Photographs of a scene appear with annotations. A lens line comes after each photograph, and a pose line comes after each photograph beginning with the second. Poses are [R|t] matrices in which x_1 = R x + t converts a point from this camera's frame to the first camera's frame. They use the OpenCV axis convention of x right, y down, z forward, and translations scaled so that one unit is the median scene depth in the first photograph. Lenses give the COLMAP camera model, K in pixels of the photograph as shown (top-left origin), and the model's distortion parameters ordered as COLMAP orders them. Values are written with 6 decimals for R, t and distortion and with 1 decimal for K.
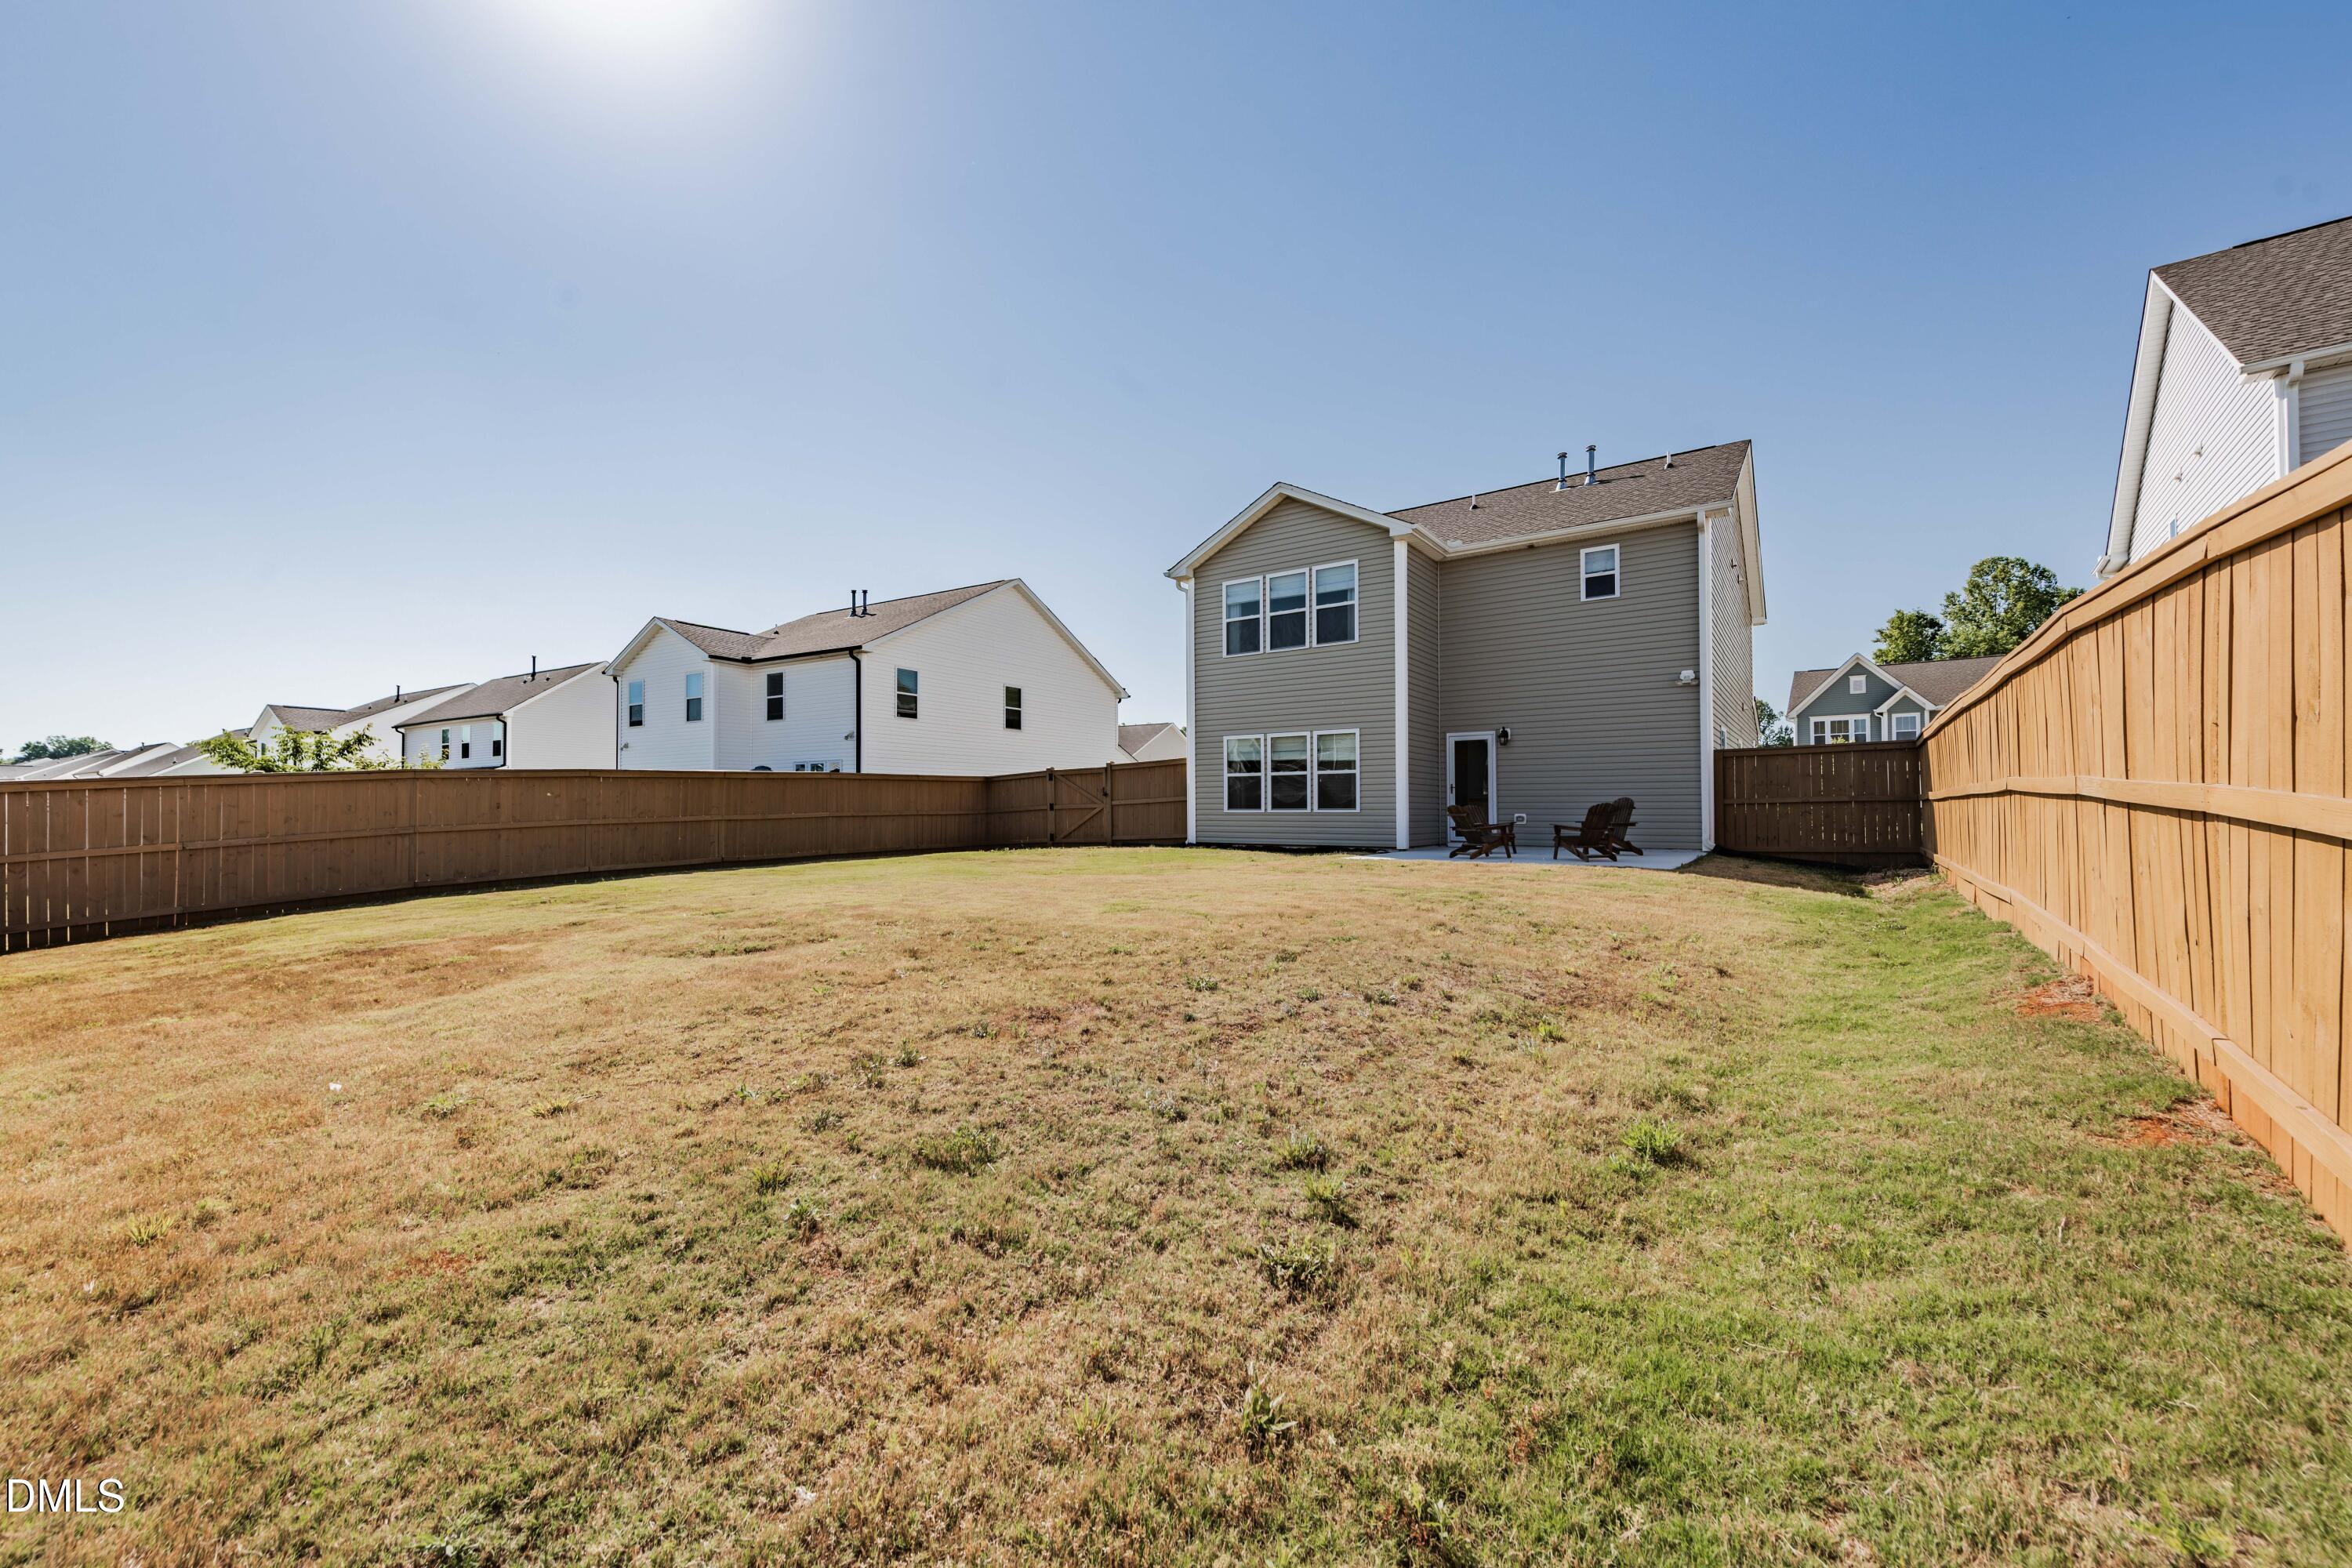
lens RADIAL K [[917.4, 0, 1168.1], [0, 917.4, 790.4], [0, 0, 1]] dist [0.016964, -0.005102]
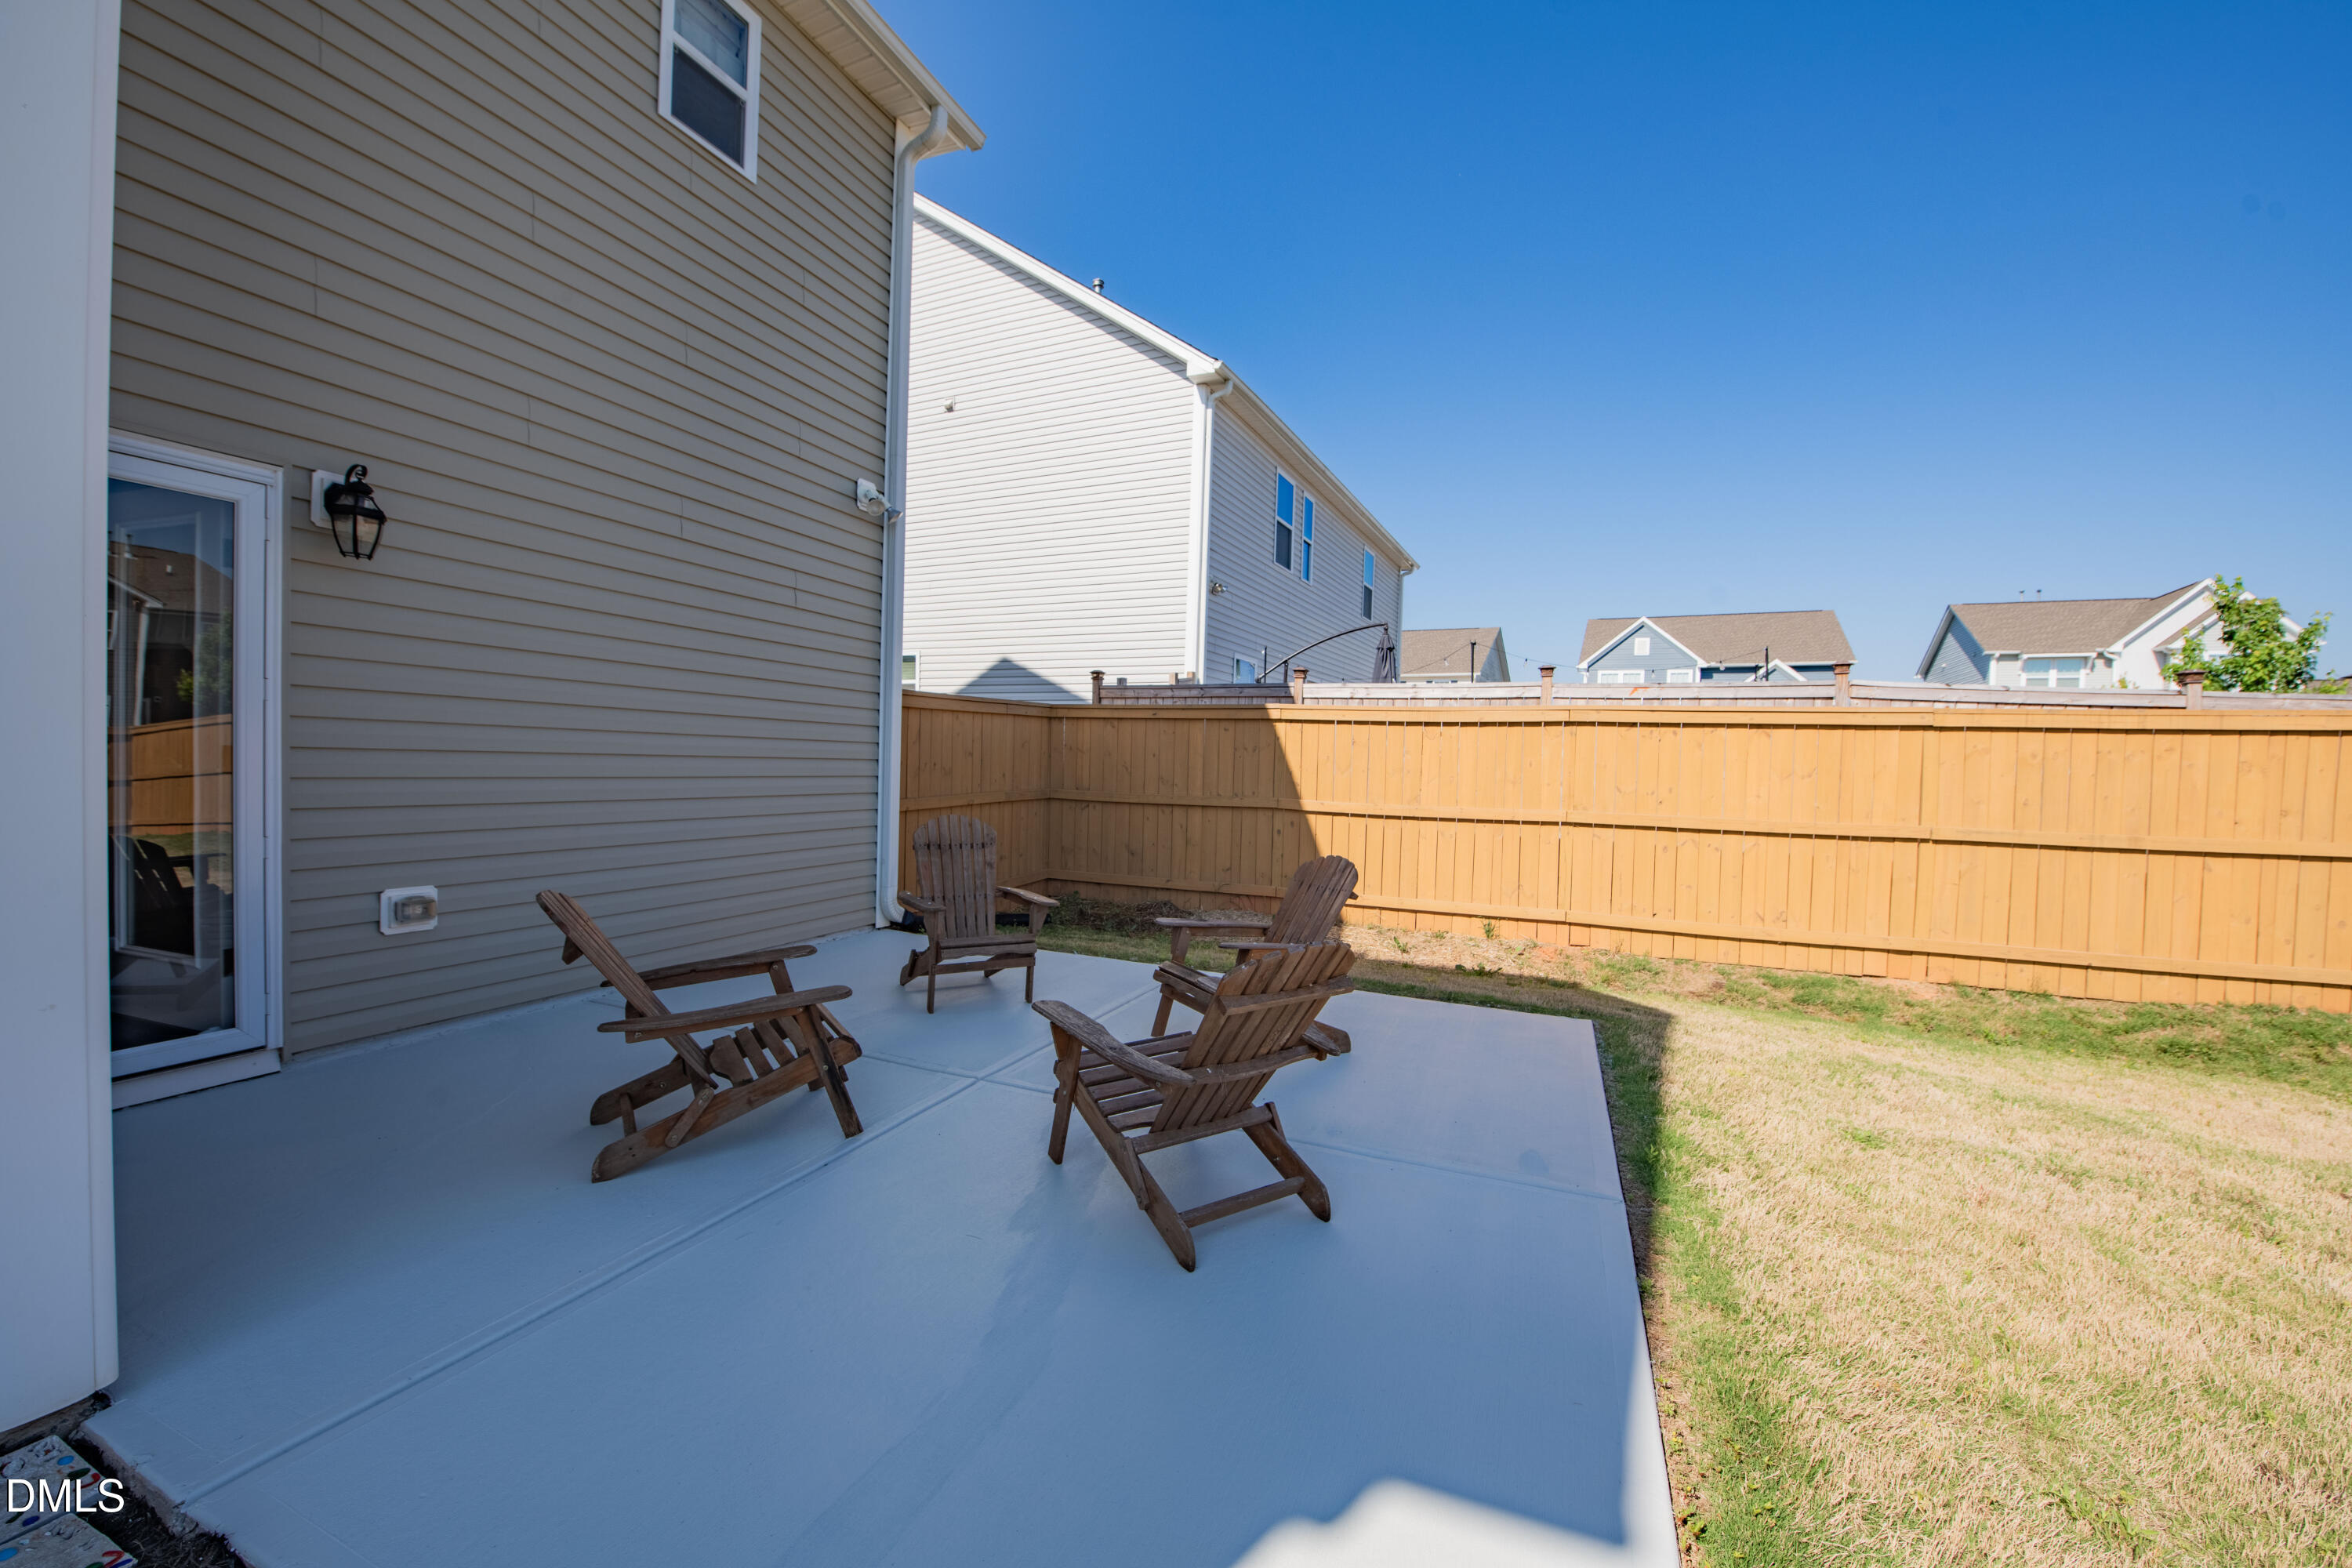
lens RADIAL K [[938.0, 0, 1176.0], [0, 938.0, 784.0], [0, 0, 1]] dist [-0.000474, -0.000125]
pose [[-0.239488, -0.027880, 0.970499, 0.114250], [-0.049081, 0.998657, 0.016577, -0.011082], [-0.969658, -0.043663, -0.240535, 0.824277]]
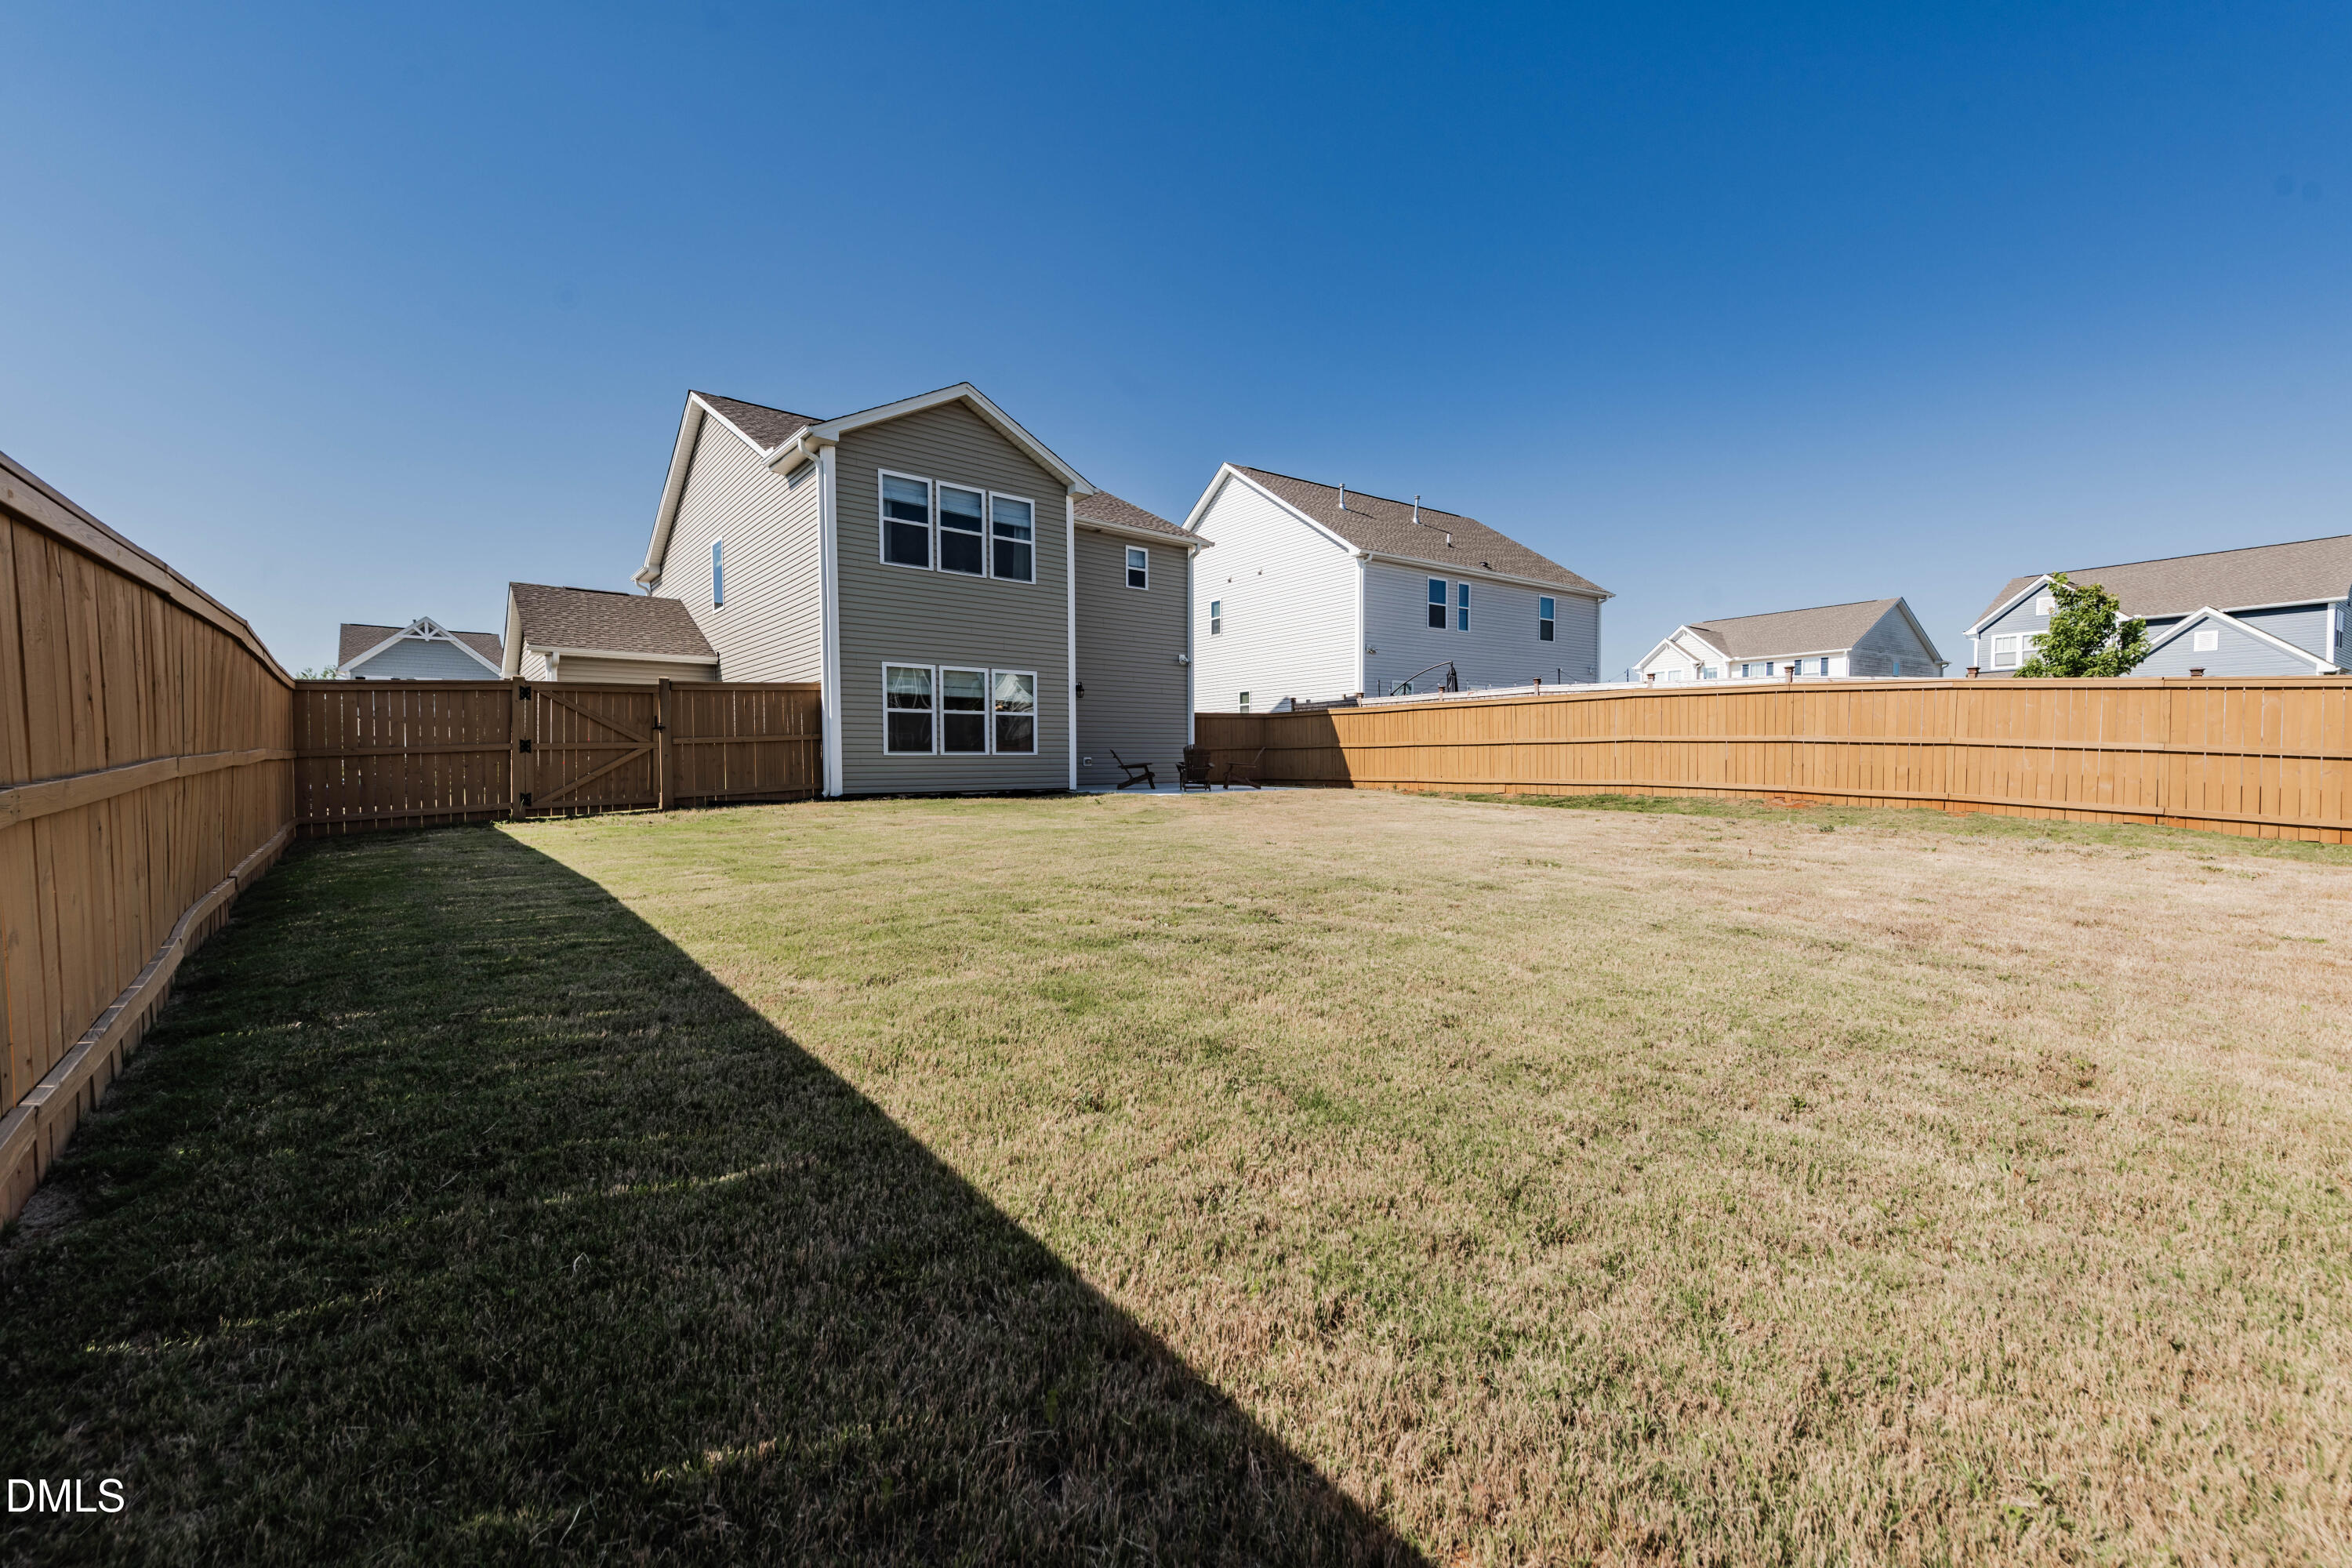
lens RADIAL K [[917.4, 0, 1168.1], [0, 917.4, 790.4], [0, 0, 1]] dist [0.016964, -0.005102]
pose [[0.267160, -0.029914, 0.963188, -0.678208], [-0.014087, 0.999290, 0.034942, 0.023846], [-0.963549, -0.022903, 0.266549, 0.551378]]
